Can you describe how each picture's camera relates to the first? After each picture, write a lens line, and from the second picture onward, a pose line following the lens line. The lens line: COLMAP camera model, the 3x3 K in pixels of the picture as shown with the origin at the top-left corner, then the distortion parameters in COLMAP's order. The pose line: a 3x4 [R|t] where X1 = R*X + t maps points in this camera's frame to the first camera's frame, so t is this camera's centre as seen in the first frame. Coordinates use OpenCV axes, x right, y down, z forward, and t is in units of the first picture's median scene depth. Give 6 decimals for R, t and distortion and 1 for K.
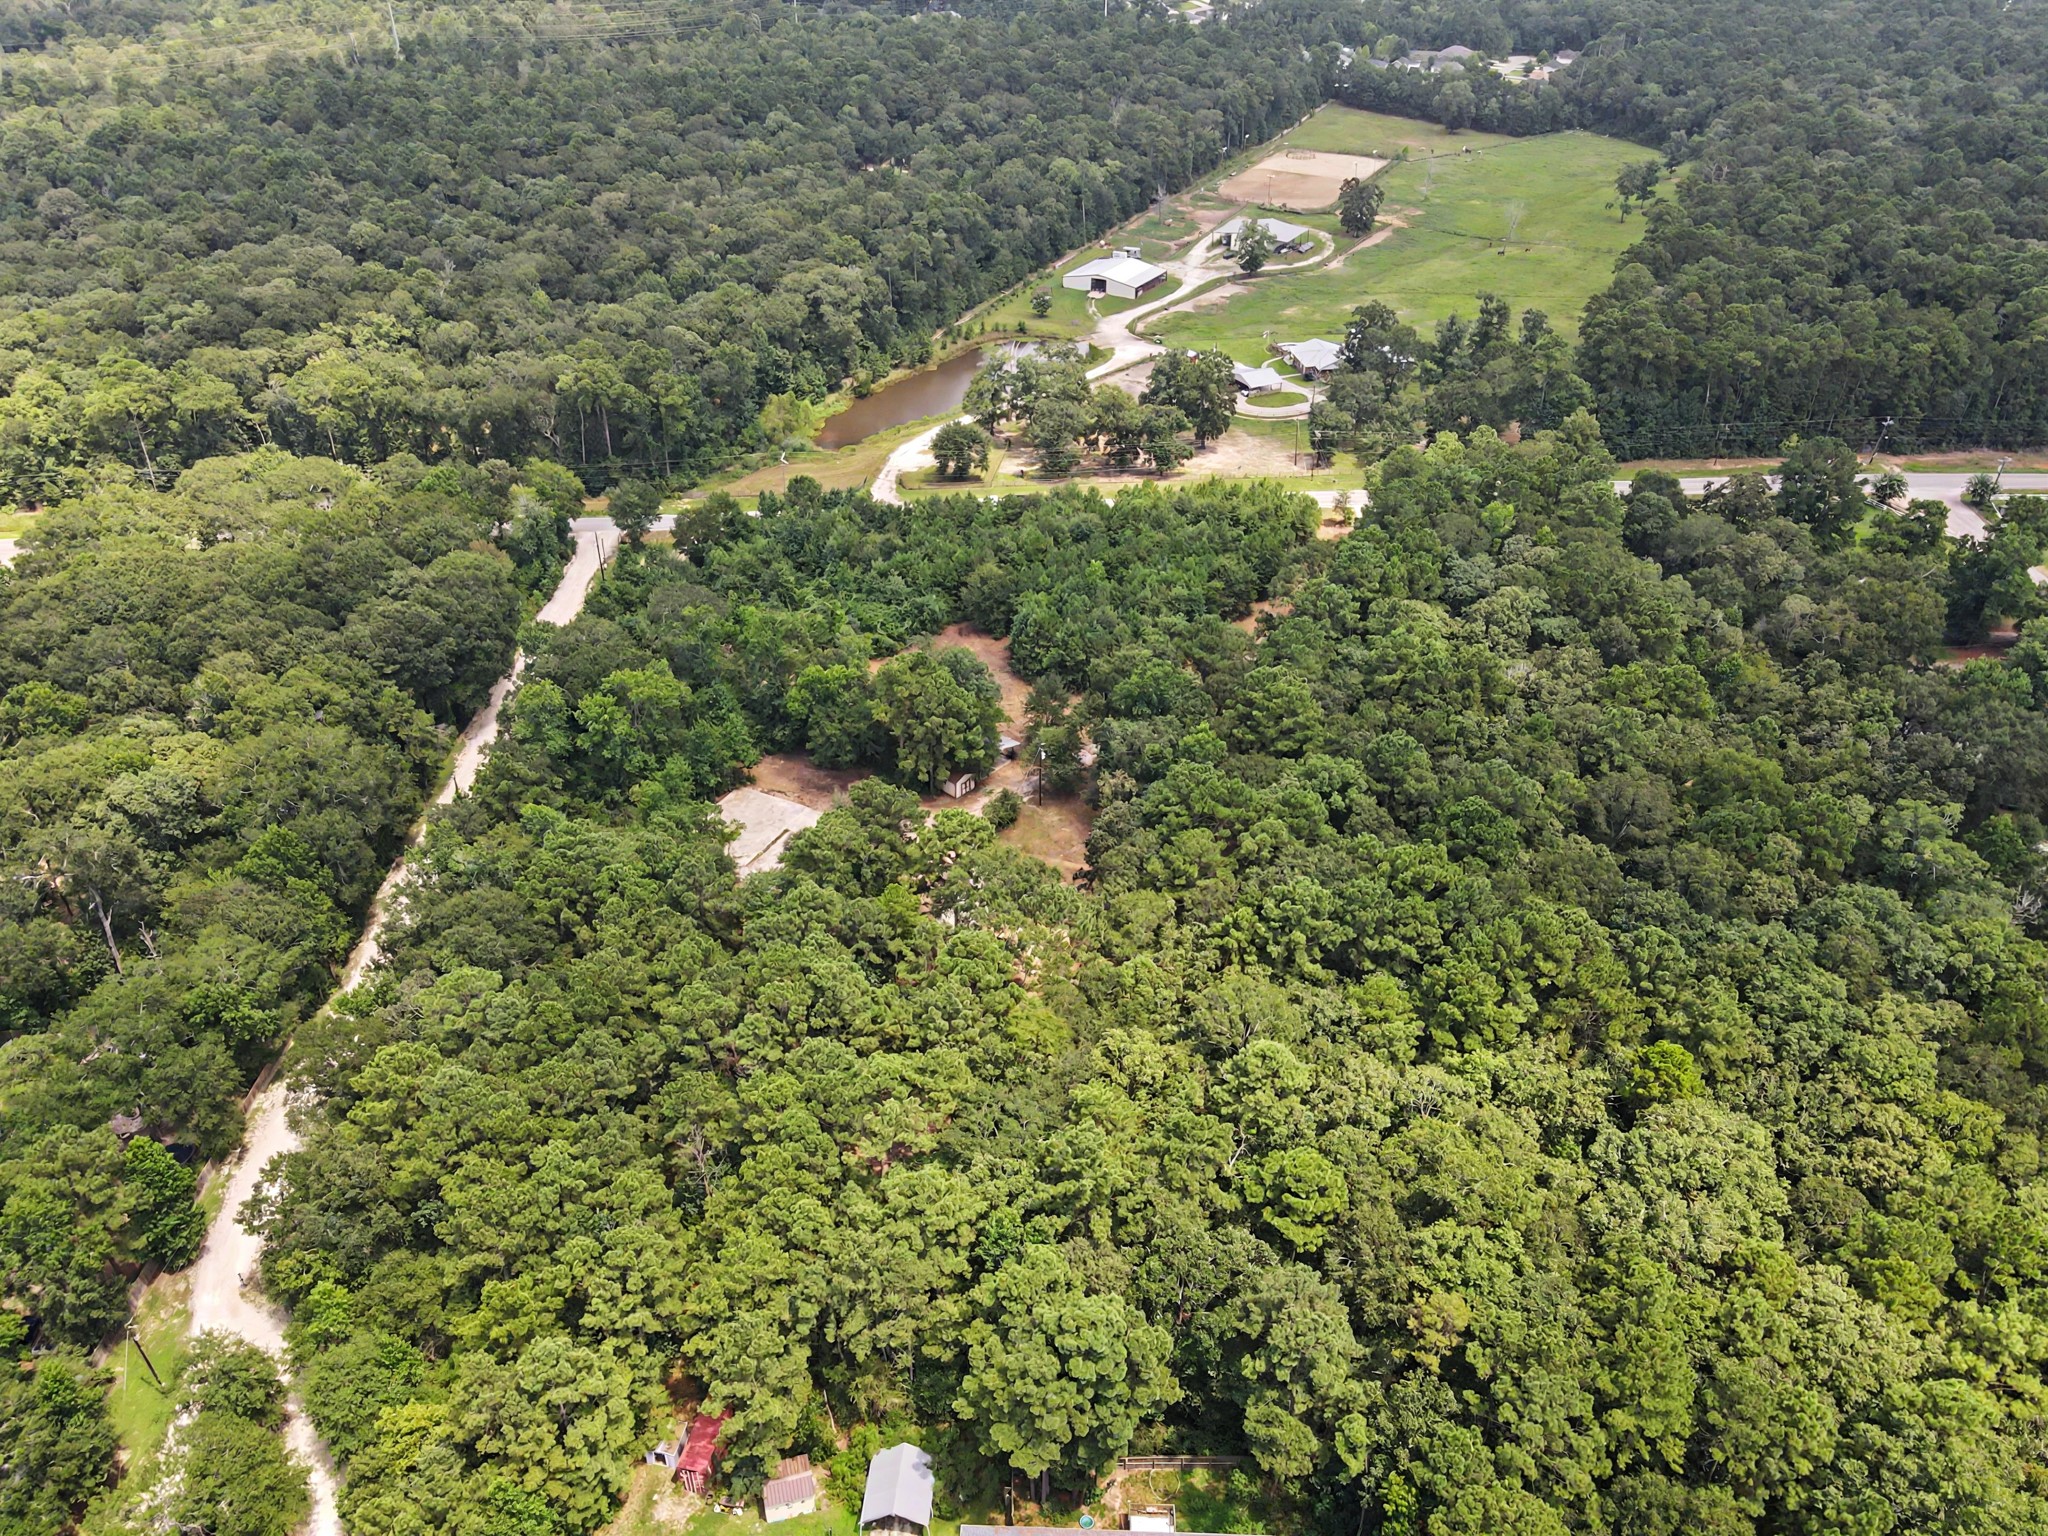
lens RADIAL K [[1473.3, 0, 1021.0], [0, 1473.3, 808.3], [0, 0, 1]] dist [0.012971, 0.007566]
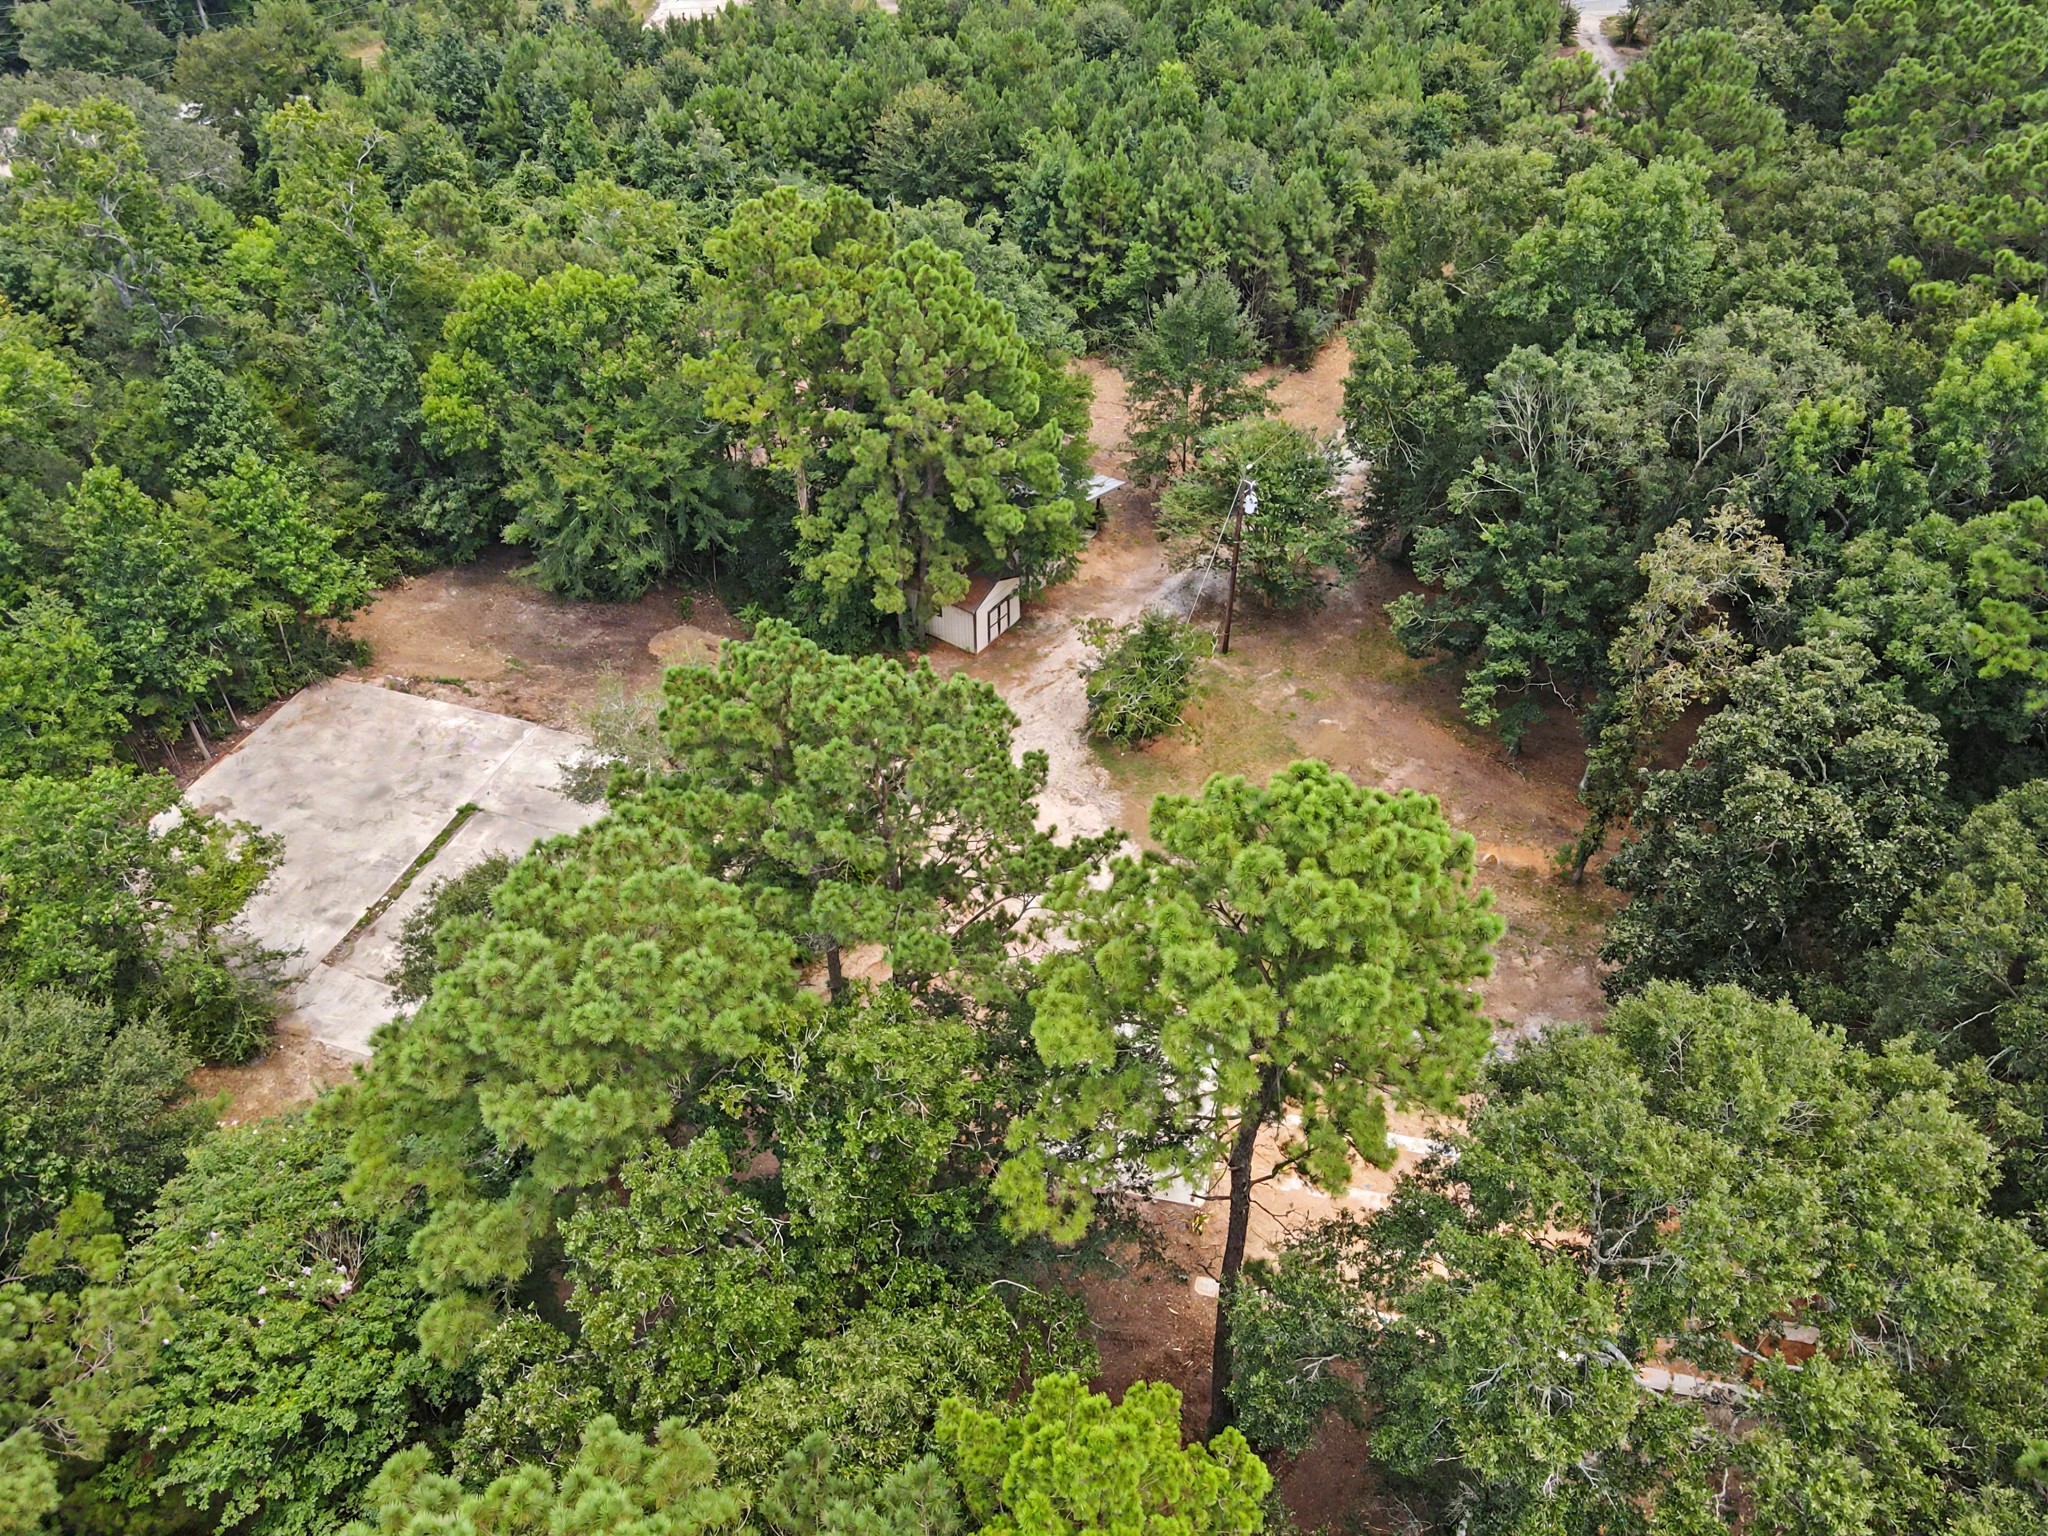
lens RADIAL K [[1473.3, 0, 1021.0], [0, 1473.3, 808.3], [0, 0, 1]] dist [0.012971, 0.007566]
pose [[0.988525, -0.103570, 0.109967, -0.075148], [0.088655, 0.987170, 0.132798, -0.015969], [-0.122309, -0.121525, 0.985024, 0.653403]]
